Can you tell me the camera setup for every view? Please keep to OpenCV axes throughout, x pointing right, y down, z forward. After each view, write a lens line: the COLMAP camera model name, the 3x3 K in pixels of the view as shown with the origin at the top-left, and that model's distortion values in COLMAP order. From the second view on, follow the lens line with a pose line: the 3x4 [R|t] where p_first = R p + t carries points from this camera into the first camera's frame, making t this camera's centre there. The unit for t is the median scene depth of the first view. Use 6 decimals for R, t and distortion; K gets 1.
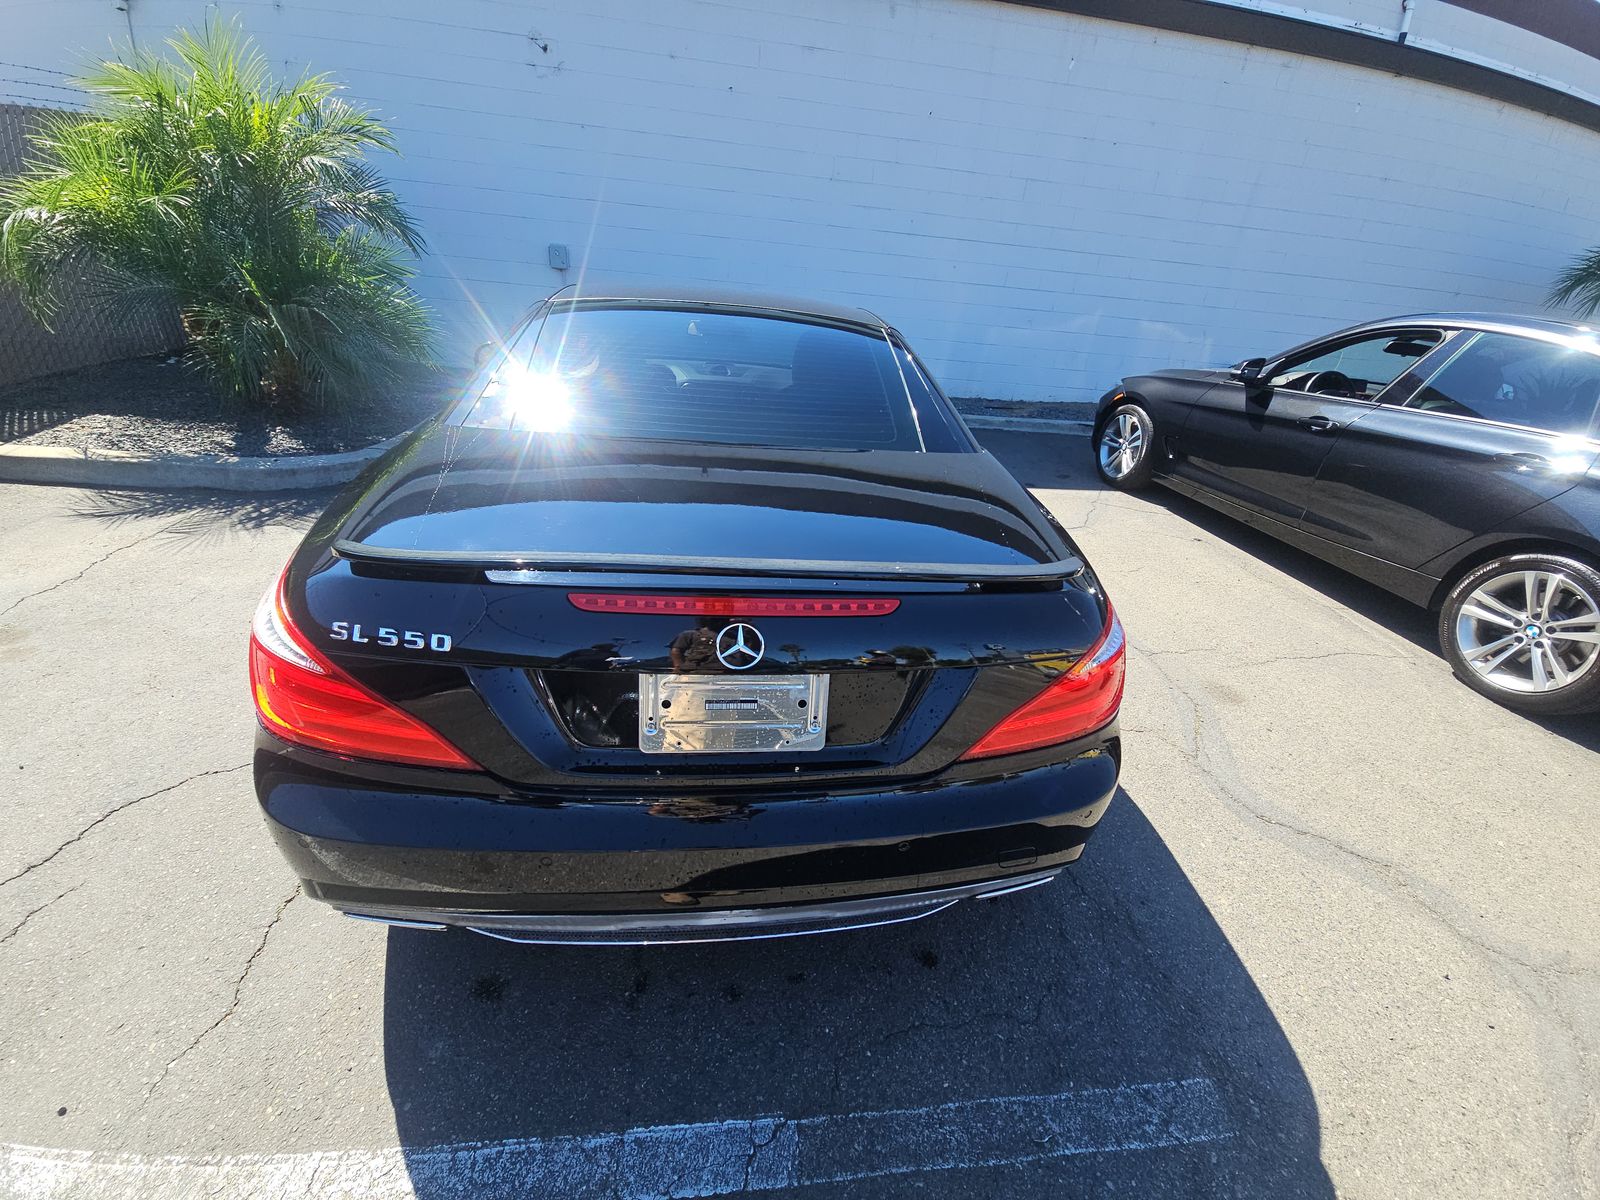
lens RADIAL K [[648.4, 0, 802.9], [0, 648.4, 609.9], [0, 0, 1]] dist [0.004780, -0.007278]
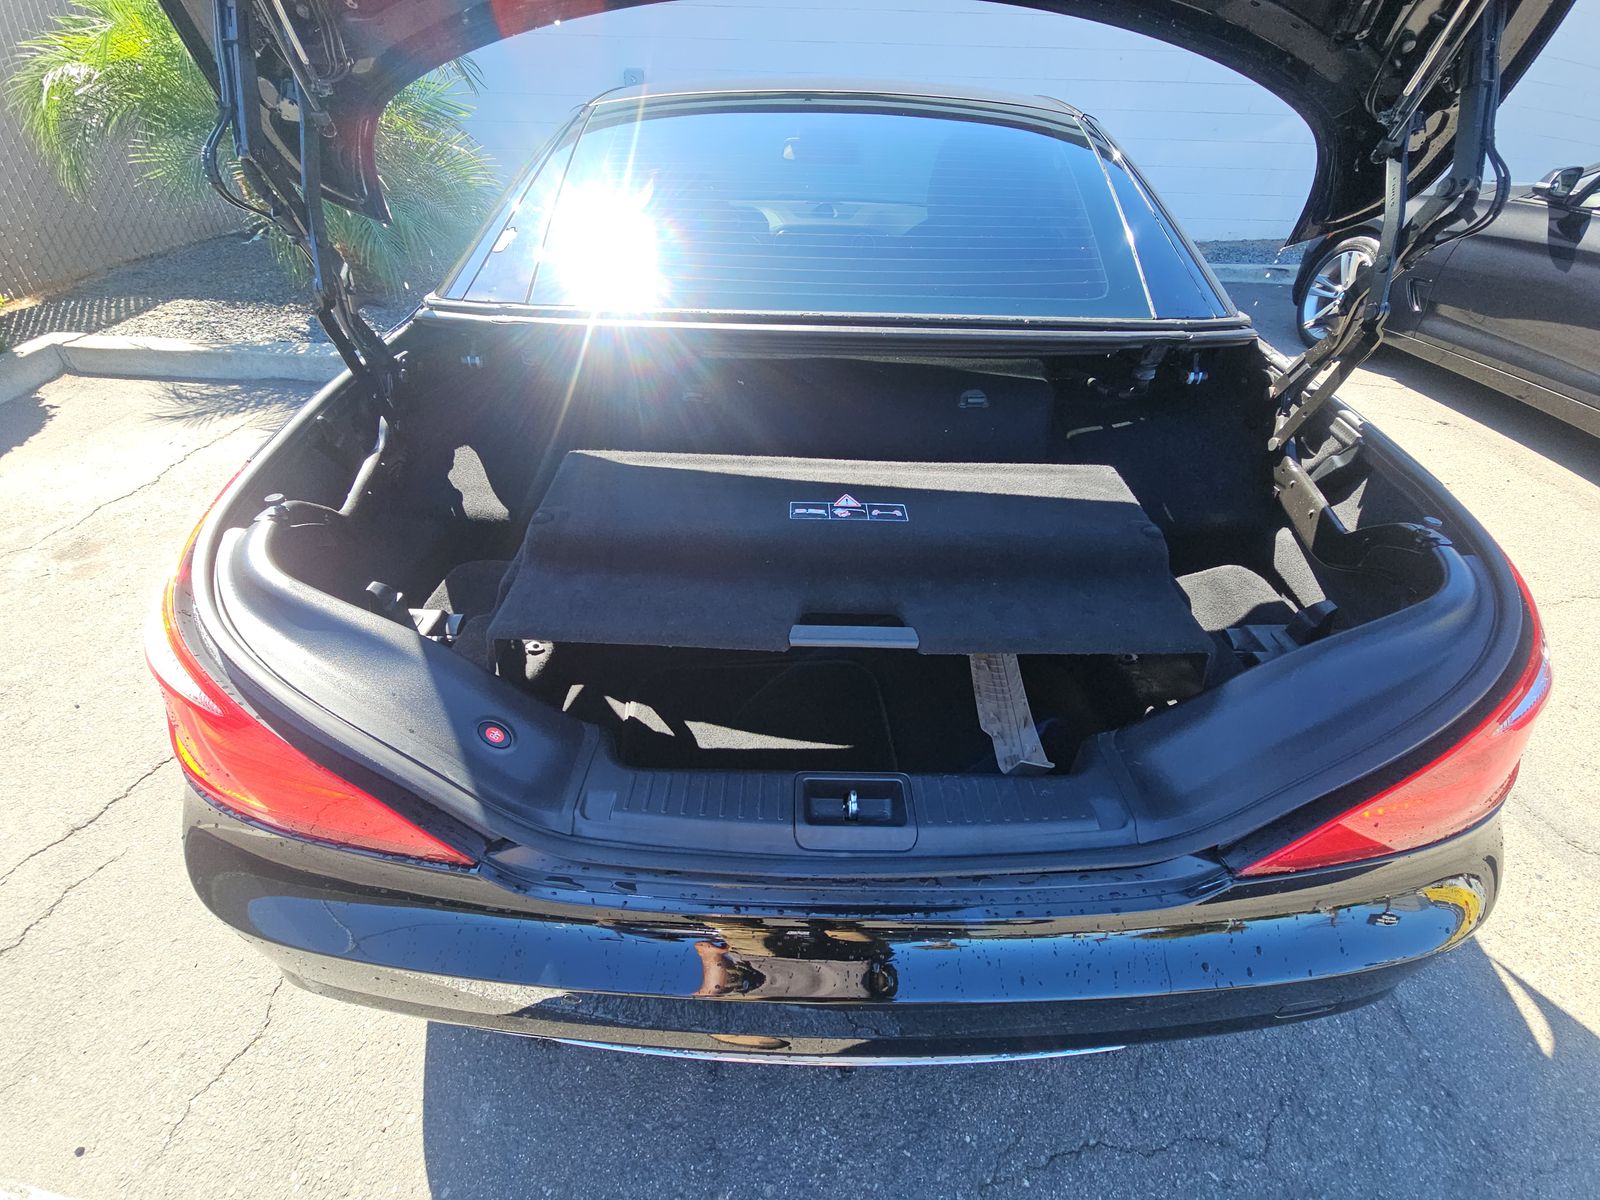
lens RADIAL K [[648.4, 0, 799.5], [0, 648.4, 599.6], [0, 0, 1]] dist [0.004780, -0.007278]
pose [[0.988848, 0.031127, -0.145638, -0.042959], [-0.005625, 0.985022, 0.172335, -0.061304], [0.148821, -0.169594, 0.974213, 0.225949]]
